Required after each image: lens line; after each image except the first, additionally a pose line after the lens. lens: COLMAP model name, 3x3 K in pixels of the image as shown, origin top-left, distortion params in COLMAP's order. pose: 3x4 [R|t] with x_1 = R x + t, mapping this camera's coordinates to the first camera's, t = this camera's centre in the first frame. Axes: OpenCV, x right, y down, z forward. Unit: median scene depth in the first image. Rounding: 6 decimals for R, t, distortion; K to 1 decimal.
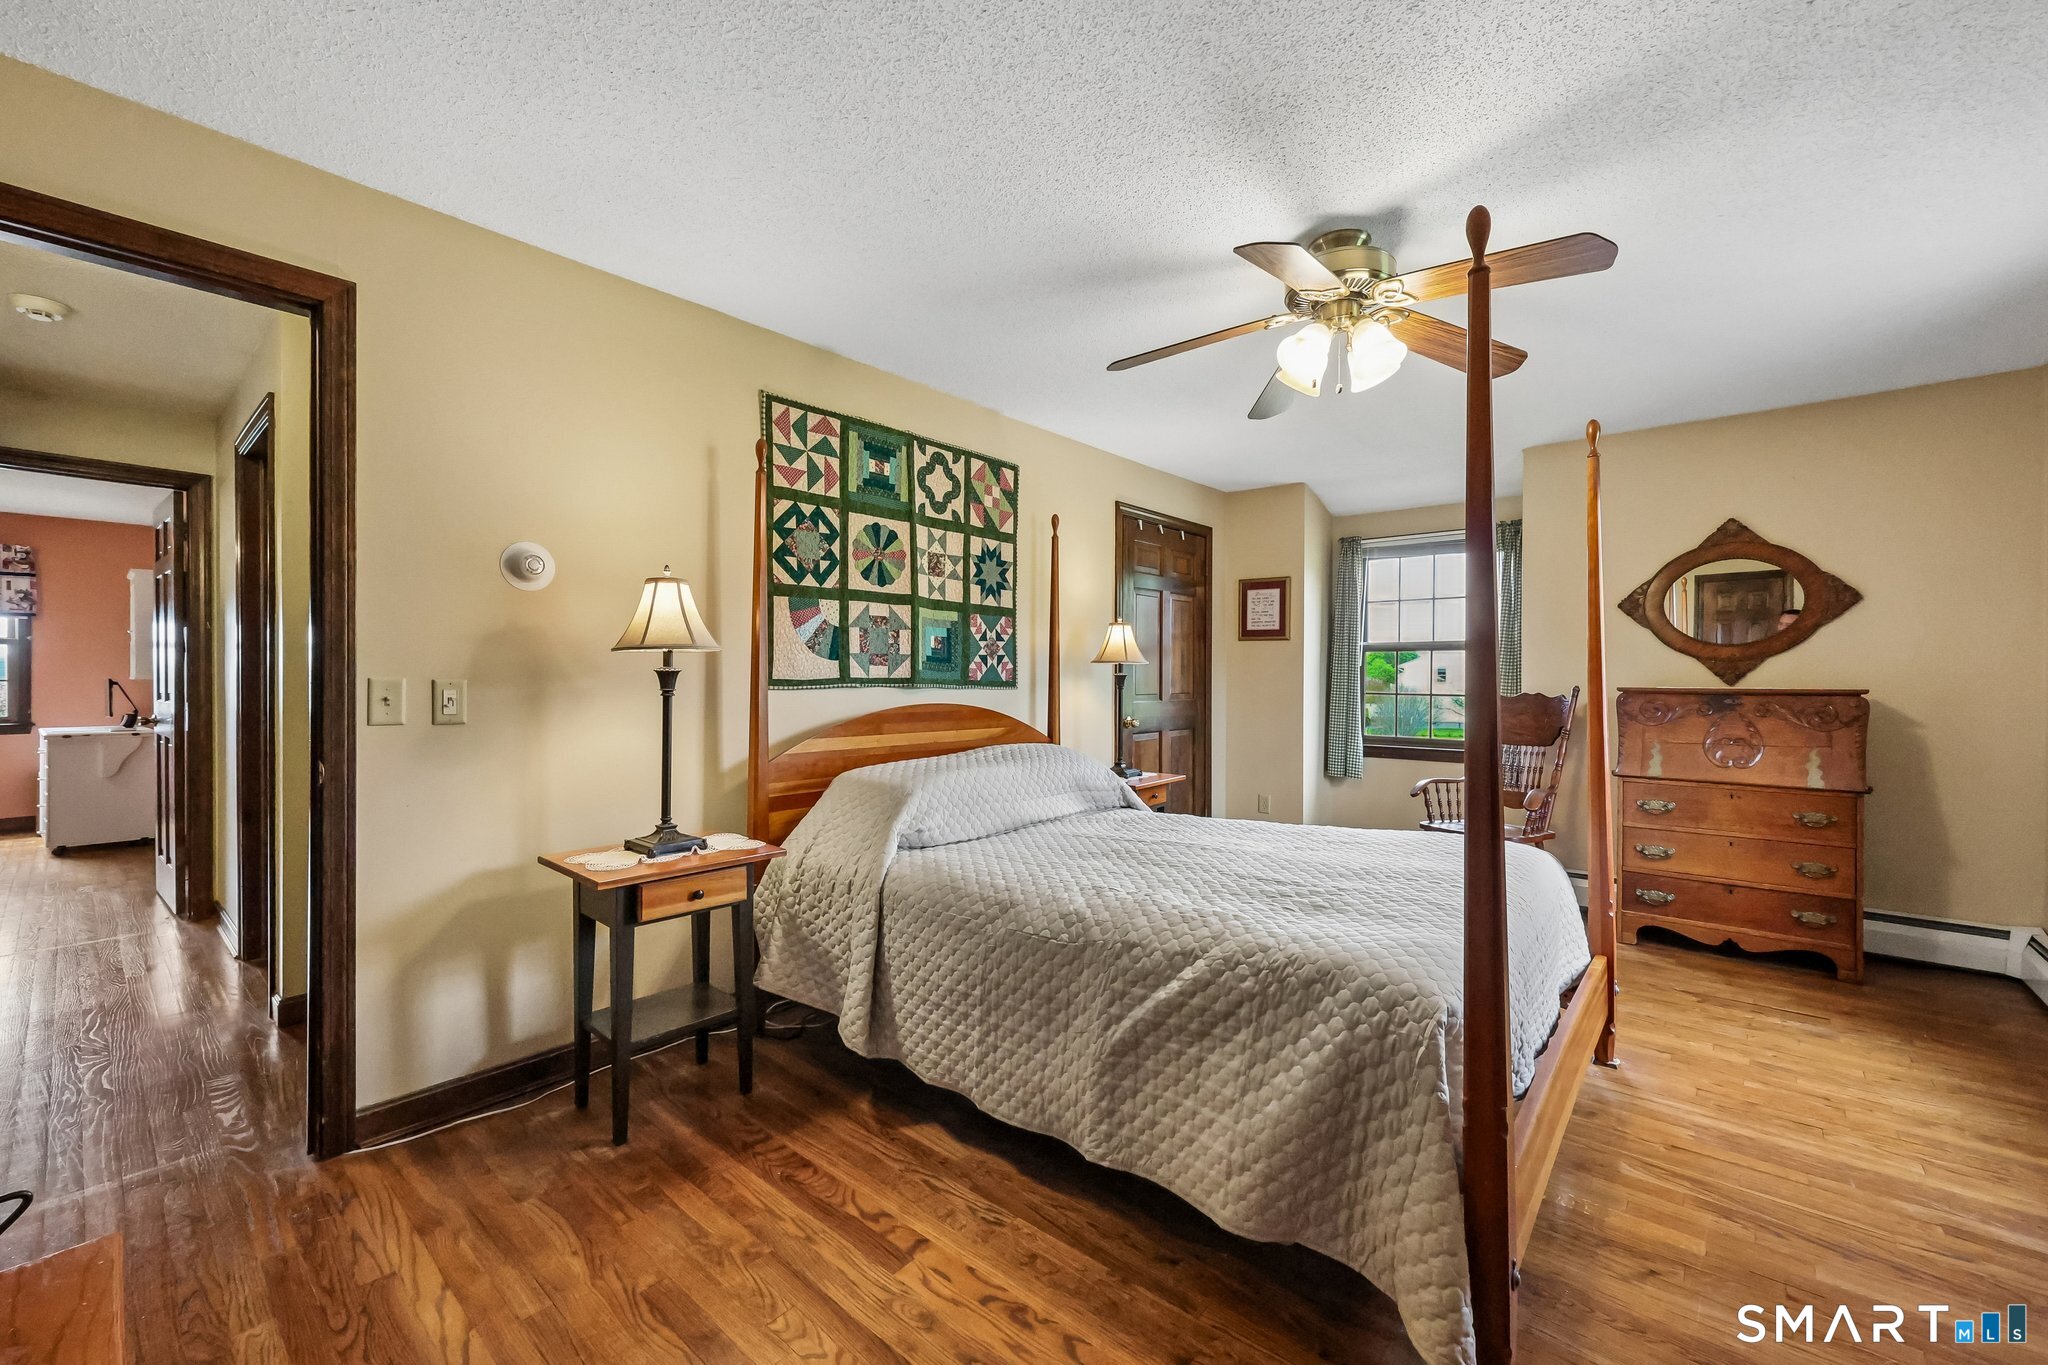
lens RADIAL K [[830.3, 0, 1031.0], [0, 830.3, 683.3], [0, 0, 1]] dist [-0.005717, 0.000103]
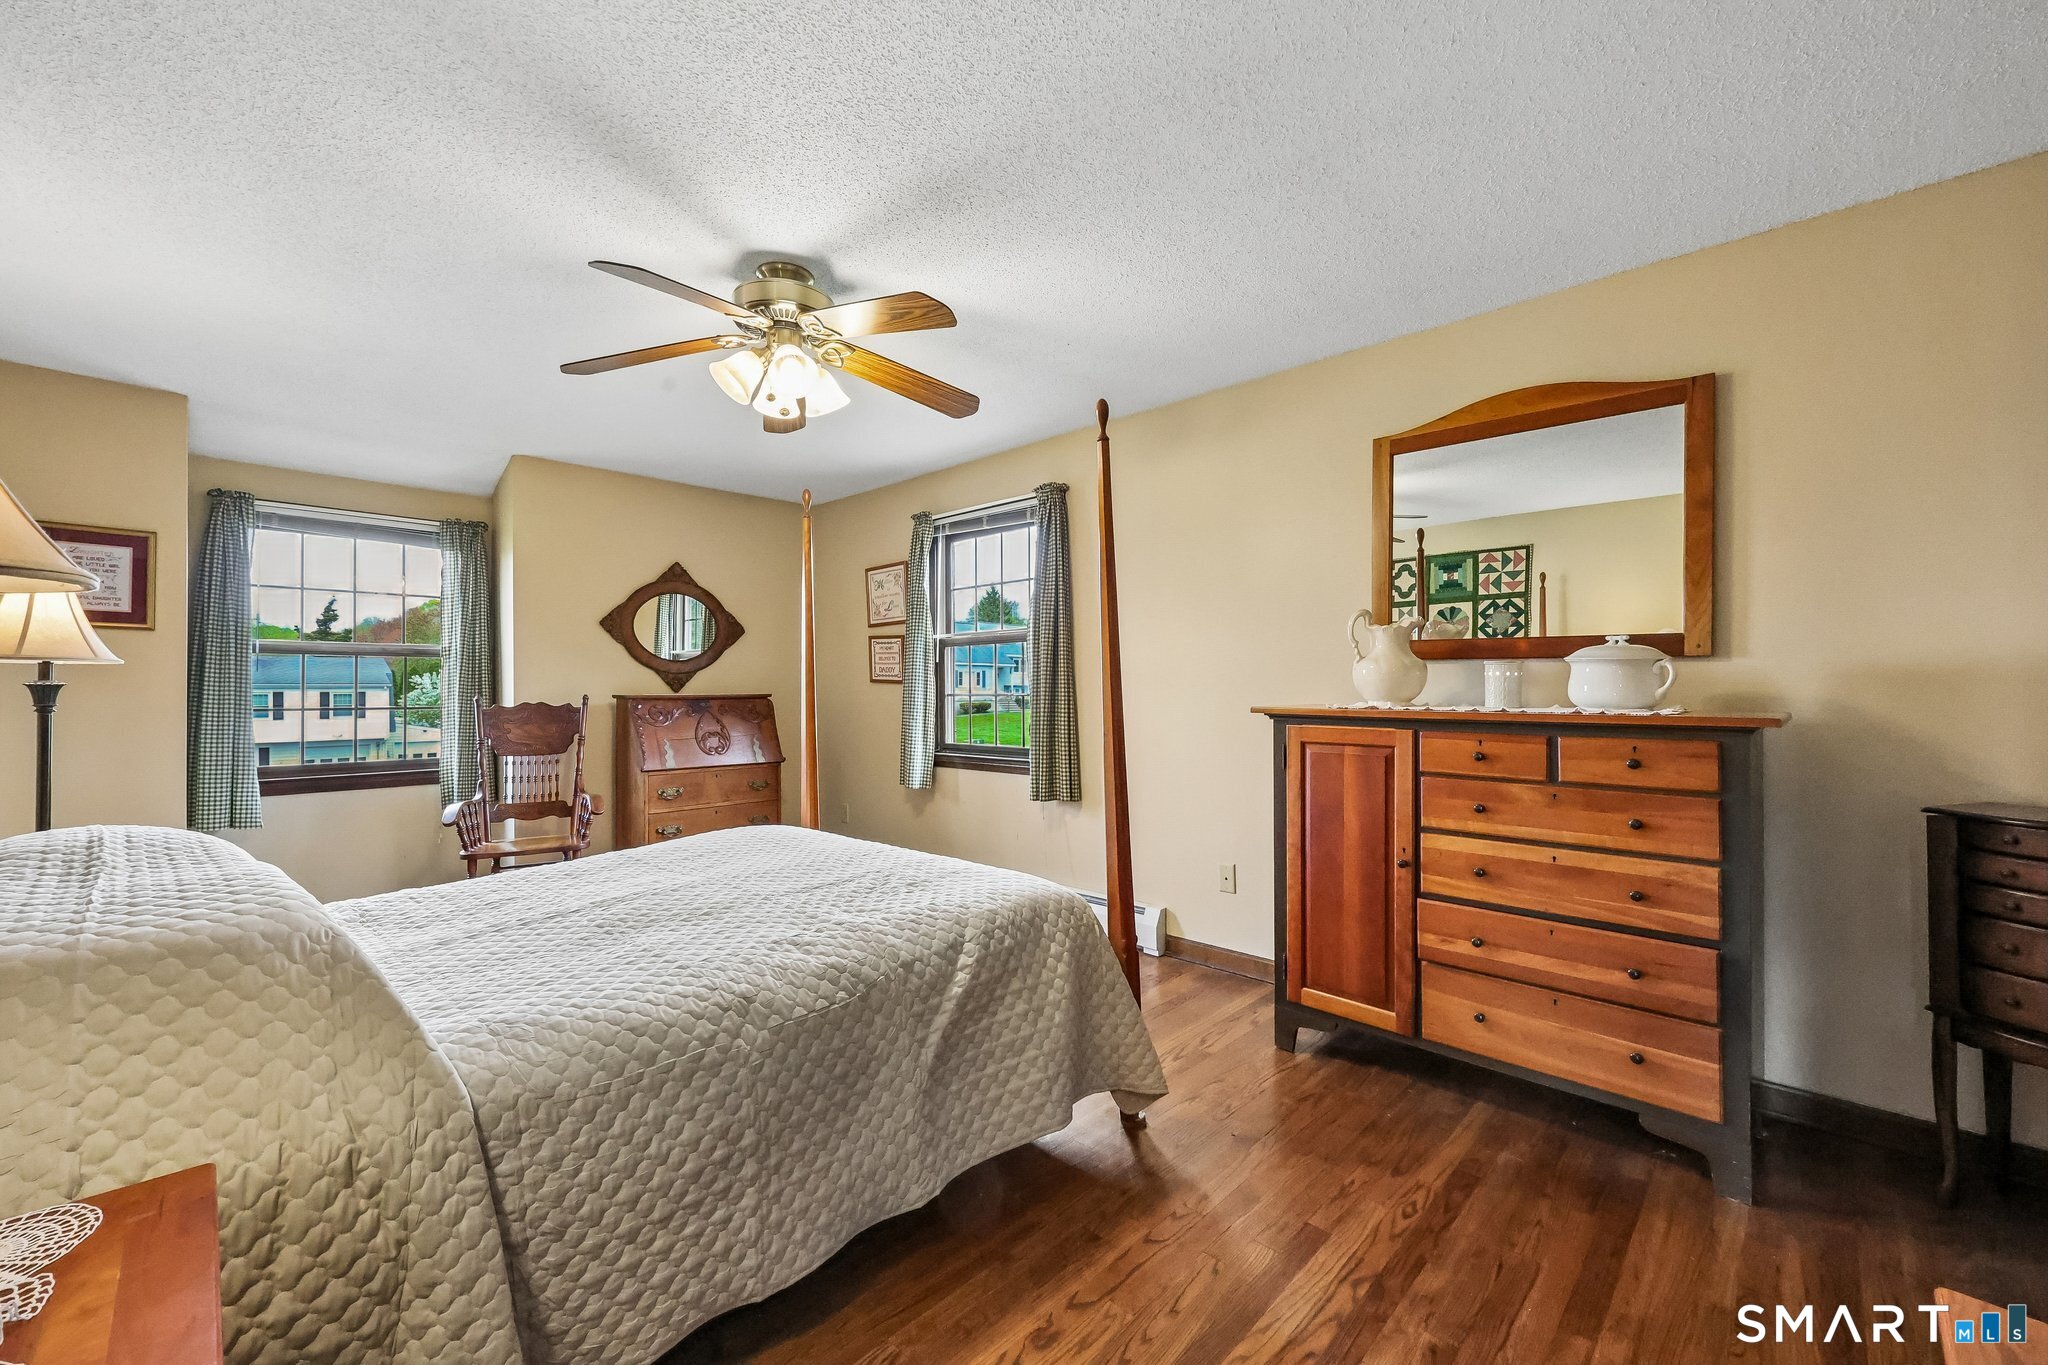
lens RADIAL K [[820.7, 0, 1024.0], [0, 820.7, 682.5], [0, 0, 1]] dist [0.018612, 0.000007]
pose [[0.057286, 0.001367, 0.998357, -1.833604], [0.007739, 0.999968, -0.001814, -0.031009], [-0.998328, 0.007830, 0.057274, 1.757080]]
